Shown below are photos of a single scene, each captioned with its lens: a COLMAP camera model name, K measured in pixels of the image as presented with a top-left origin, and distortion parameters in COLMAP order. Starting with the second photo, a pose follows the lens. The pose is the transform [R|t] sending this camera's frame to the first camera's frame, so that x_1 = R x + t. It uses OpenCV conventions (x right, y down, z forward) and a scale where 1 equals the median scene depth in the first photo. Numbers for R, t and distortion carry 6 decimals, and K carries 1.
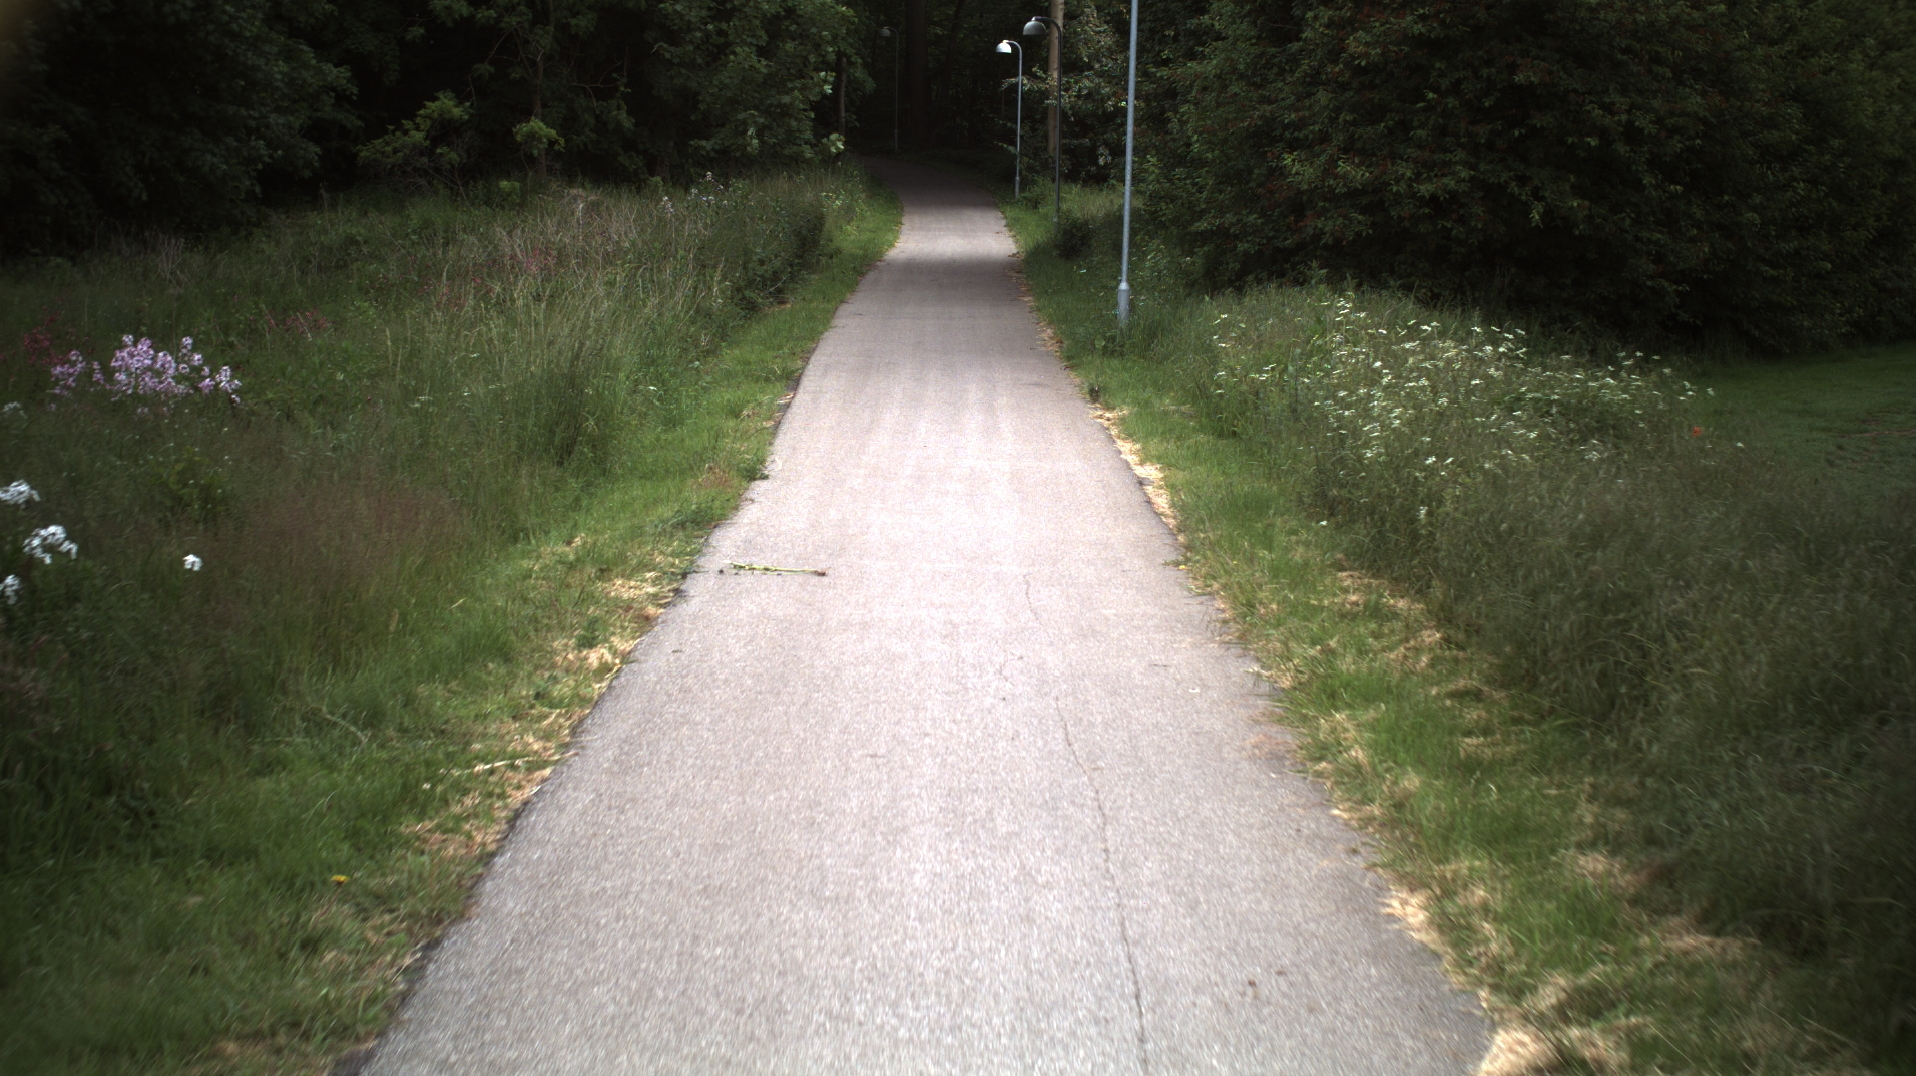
lens RADIAL K [[13790.5, 0, 958.8], [0, 13790.5, 543.8], [0, 0, 1]] dist [-4.402098, 0.000000]
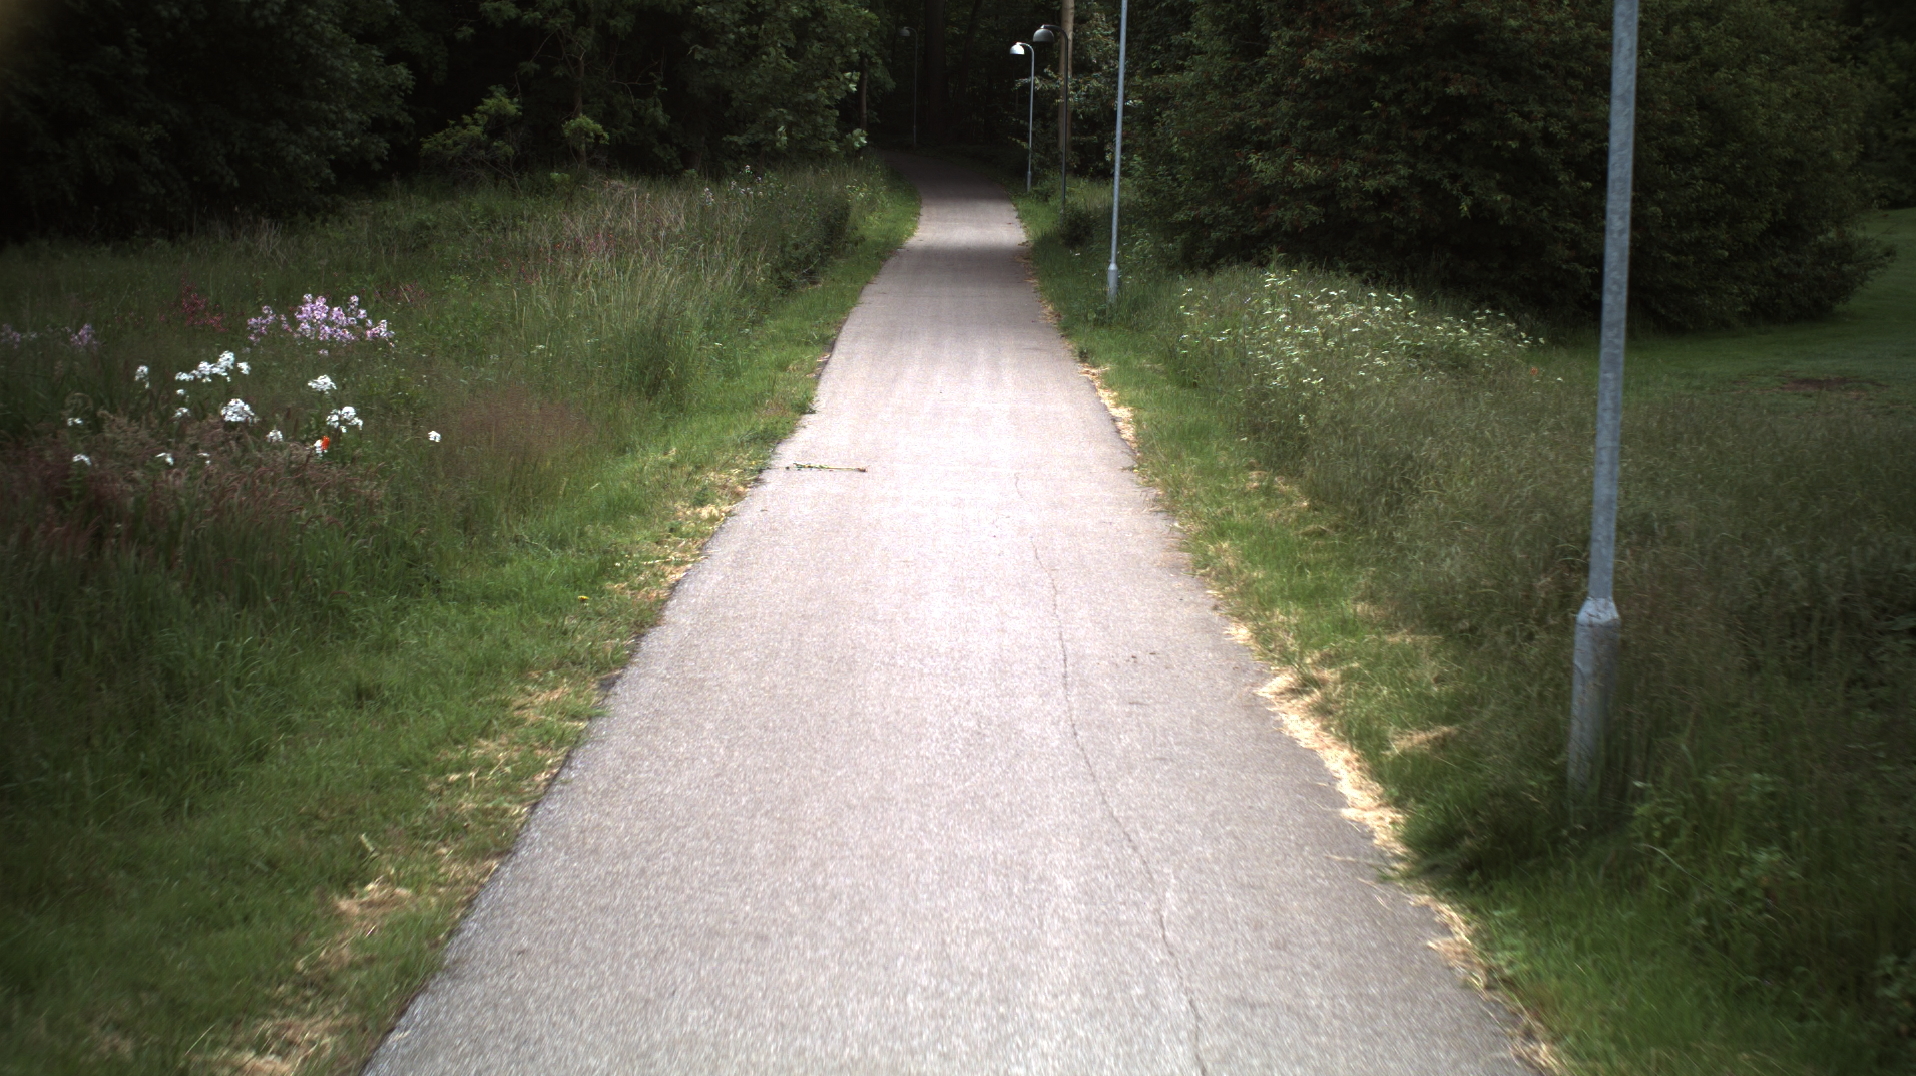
lens RADIAL K [[13790.5, 0, 968.8], [0, 13790.5, 529.2], [0, 0, 1]] dist [-4.402098, 0.000000]
pose [[0.999982, 0.006064, -0.000360, 0.000419], [-0.006064, 0.999981, -0.000579, 0.004316], [0.000357, 0.000581, 1.000000, -0.167940]]
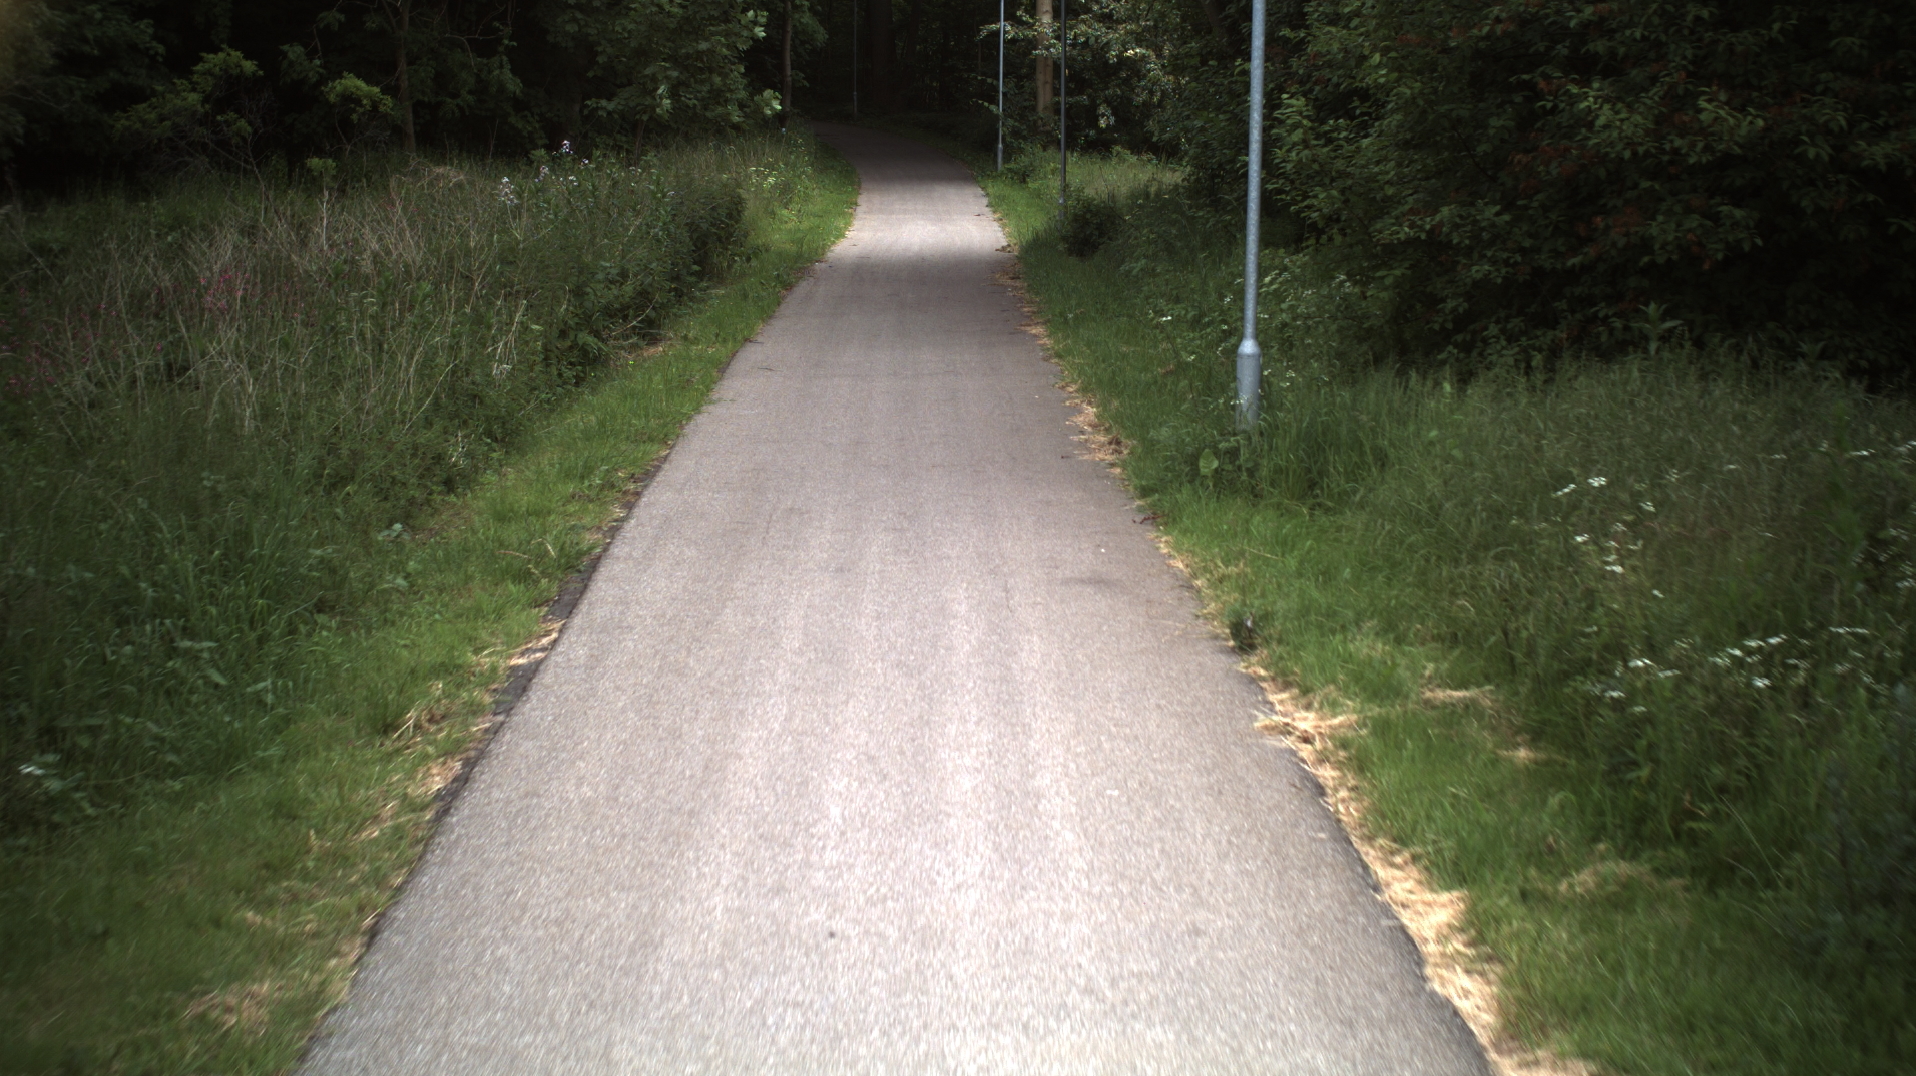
lens RADIAL K [[13790.5, 0, 958.3], [0, 13790.5, 534.1], [0, 0, 1]] dist [-4.402098, 0.000000]
pose [[0.999924, -0.012219, 0.001763, 0.000148], [0.012216, 0.999924, 0.001526, -0.013185], [-0.001782, -0.001504, 0.999997, 0.505322]]
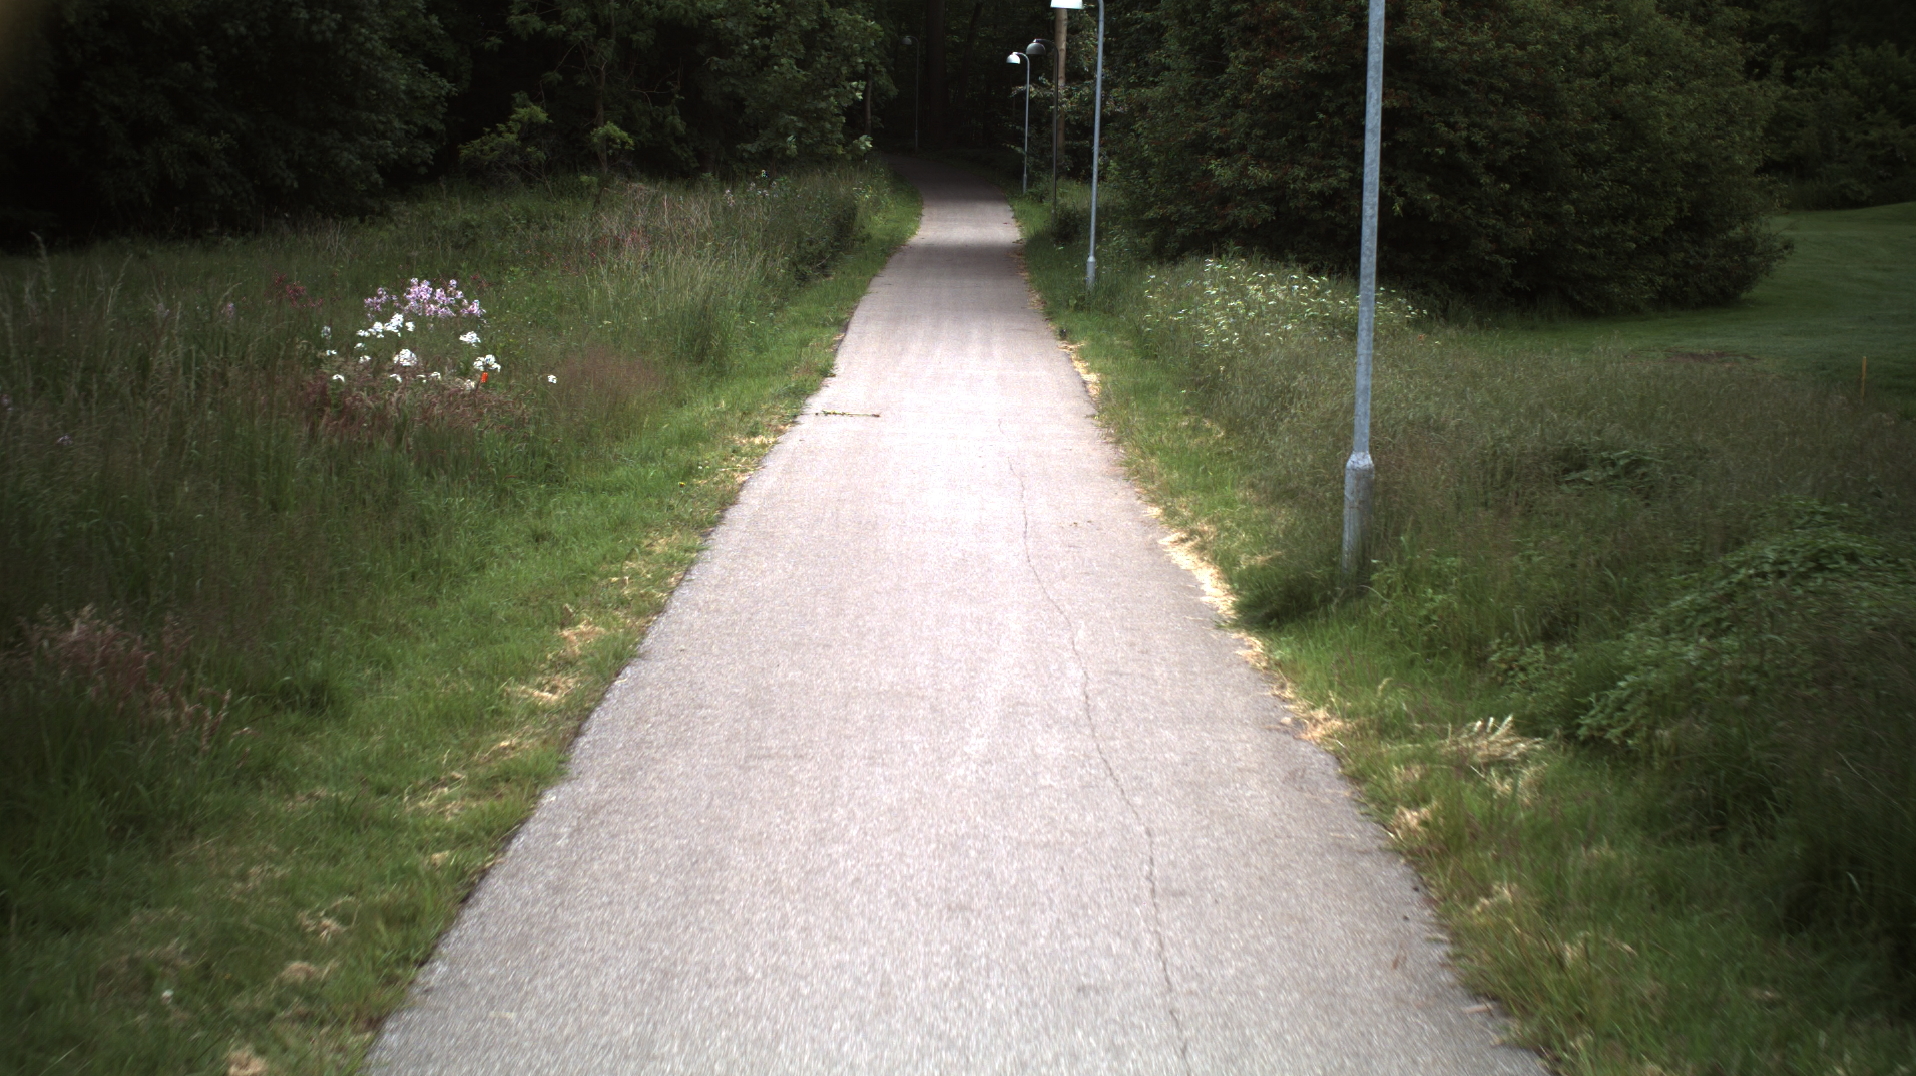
lens RADIAL K [[13790.5, 0, 955.6], [0, 13790.5, 541.9], [0, 0, 1]] dist [-4.402098, 0.000000]
pose [[0.999989, 0.004538, -0.001464, 0.001048], [-0.004537, 0.999990, 0.000208, 0.008572], [0.001465, -0.000202, 0.999999, -0.335611]]
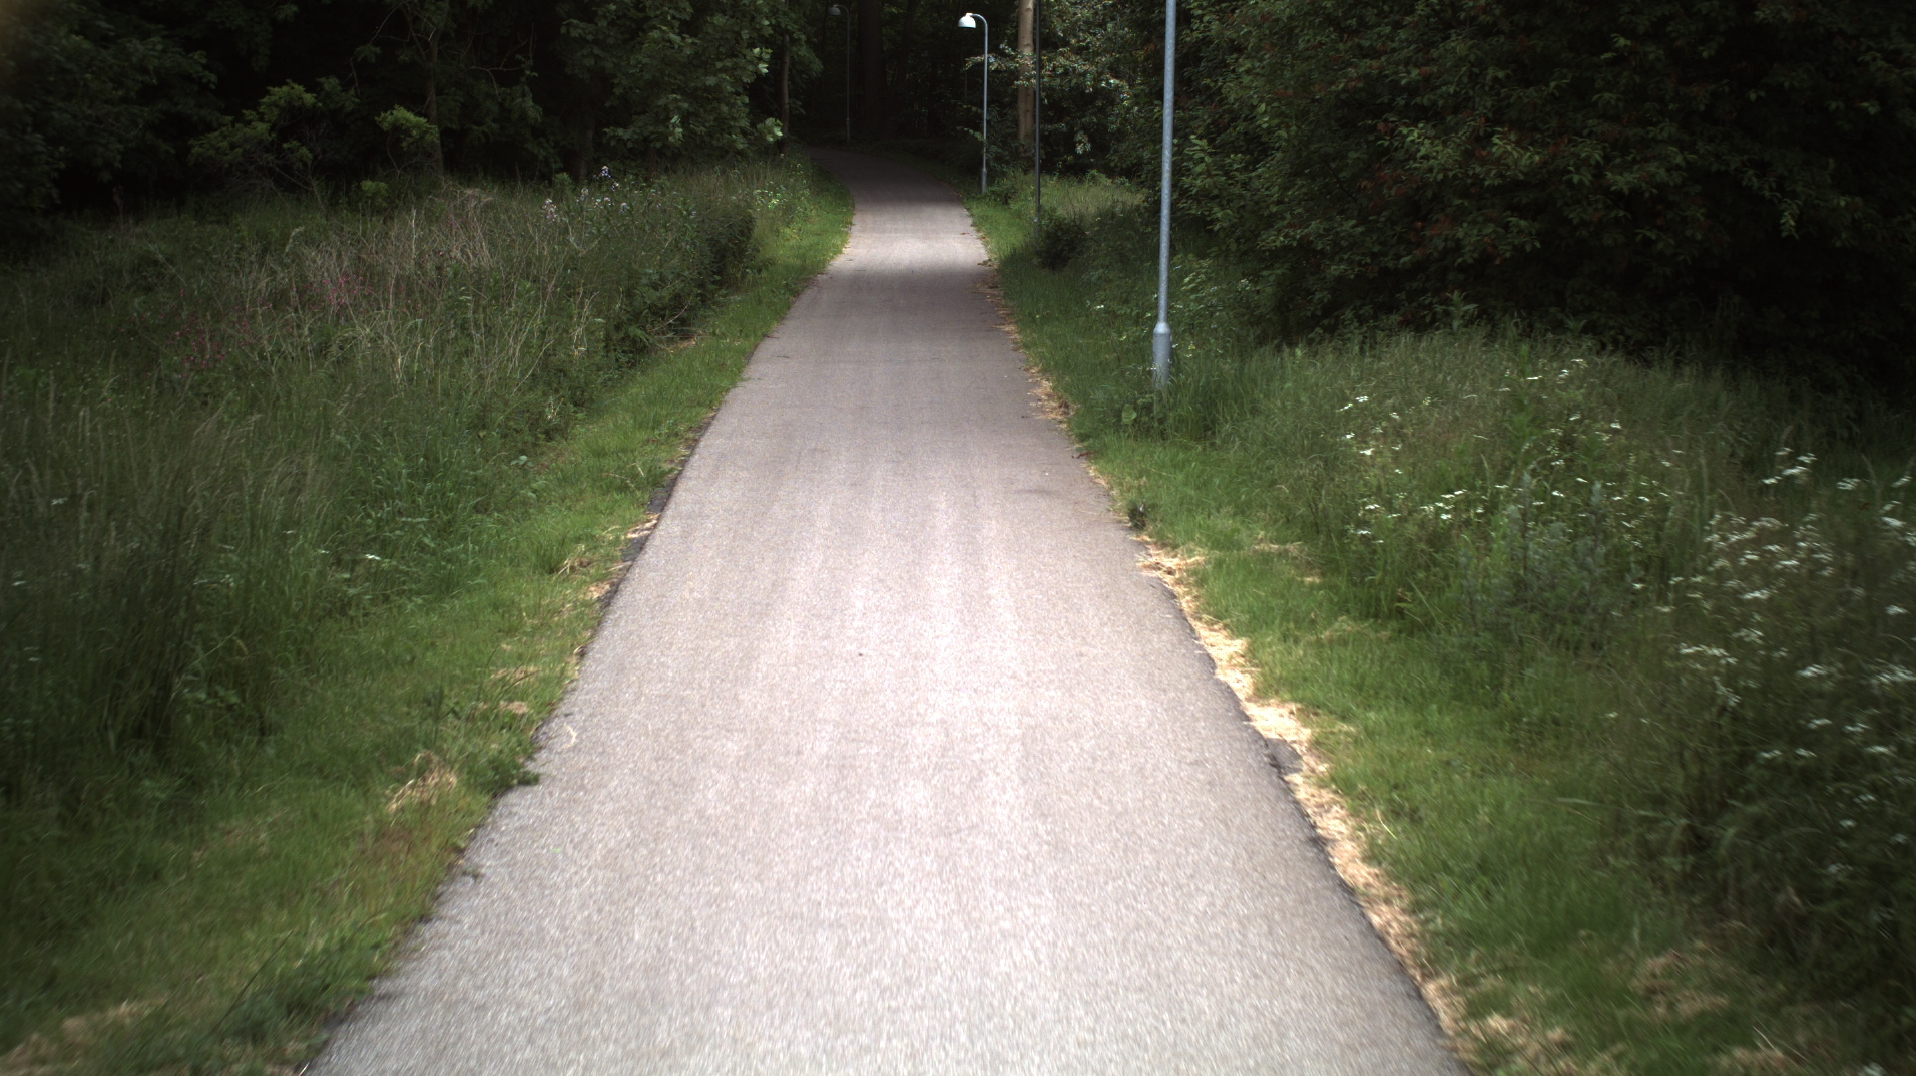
lens RADIAL K [[13790.5, 0, 944.8], [0, 13790.5, 543.2], [0, 0, 1]] dist [-4.402098, 0.000000]
pose [[0.999934, -0.011386, 0.001635, 0.000097], [0.011385, 0.999935, 0.000574, -0.009033], [-0.001642, -0.000555, 0.999998, 0.336810]]
